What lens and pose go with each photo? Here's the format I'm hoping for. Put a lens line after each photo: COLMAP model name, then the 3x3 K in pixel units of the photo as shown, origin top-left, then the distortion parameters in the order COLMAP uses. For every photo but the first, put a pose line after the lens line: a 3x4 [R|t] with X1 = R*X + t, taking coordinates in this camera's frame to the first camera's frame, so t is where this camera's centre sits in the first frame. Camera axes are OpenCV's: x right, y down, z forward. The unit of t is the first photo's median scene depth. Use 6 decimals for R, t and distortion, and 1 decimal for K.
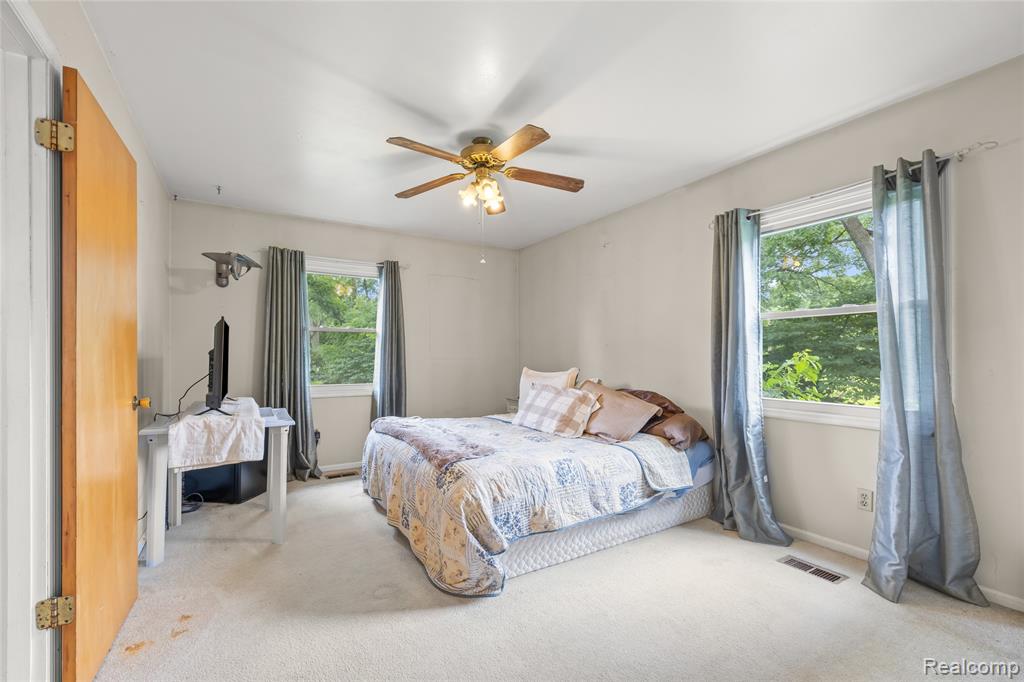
lens RADIAL K [[427.3, 0, 510.4], [0, 427.3, 353.8], [0, 0, 1]] dist [-0.001753, -0.000770]
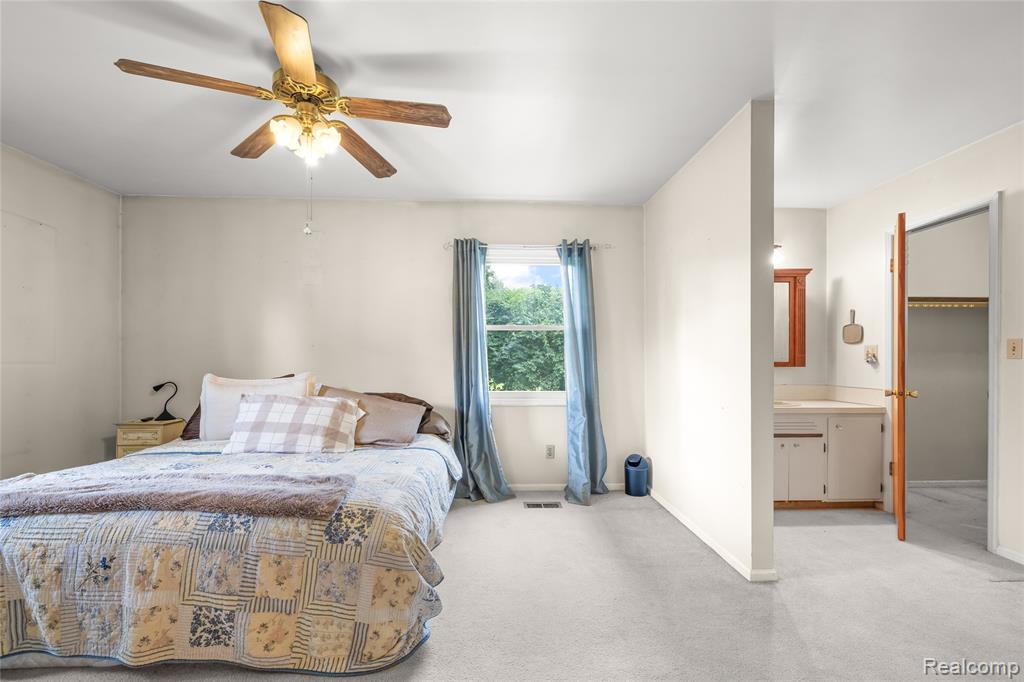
lens RADIAL K [[427.3, 0, 509.6], [0, 427.3, 359.1], [0, 0, 1]] dist [-0.001753, -0.000770]
pose [[0.495953, 0.001119, 0.868348, -0.495019], [-0.006249, 0.999978, 0.002281, 0.002895], [-0.868327, -0.006558, 0.495949, 0.305334]]
